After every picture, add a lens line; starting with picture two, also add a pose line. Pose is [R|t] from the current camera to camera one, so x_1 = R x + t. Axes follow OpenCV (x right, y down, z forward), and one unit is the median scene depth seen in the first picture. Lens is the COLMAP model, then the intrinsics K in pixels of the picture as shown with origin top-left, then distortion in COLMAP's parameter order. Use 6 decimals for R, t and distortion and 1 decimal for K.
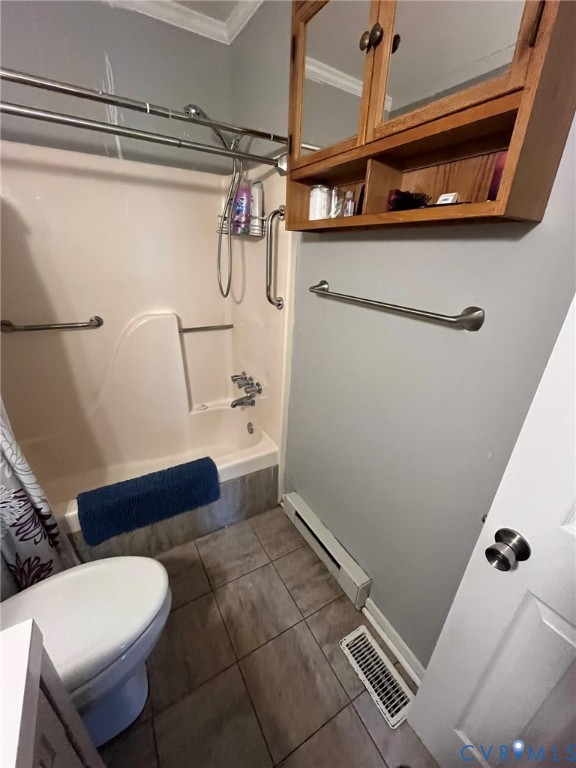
lens RADIAL K [[310.6, 0, 288.4], [0, 310.6, 382.6], [0, 0, 1]] dist [-0.003473, -0.000102]
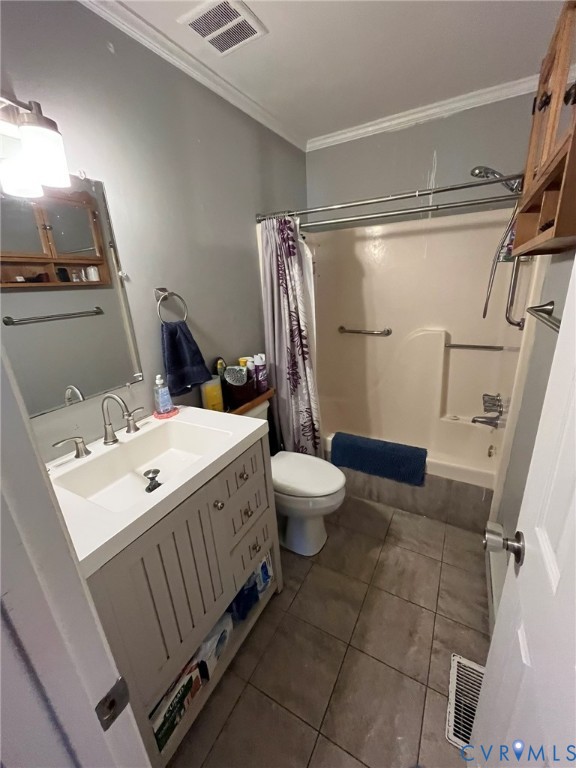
lens RADIAL K [[310.6, 0, 290.6], [0, 310.6, 385.2], [0, 0, 1]] dist [-0.003473, -0.000102]
pose [[0.498811, 0.212123, -0.840352, 0.452864], [-0.272778, 0.958737, 0.080091, 0.053310], [0.822666, 0.189279, 0.536091, -0.111946]]
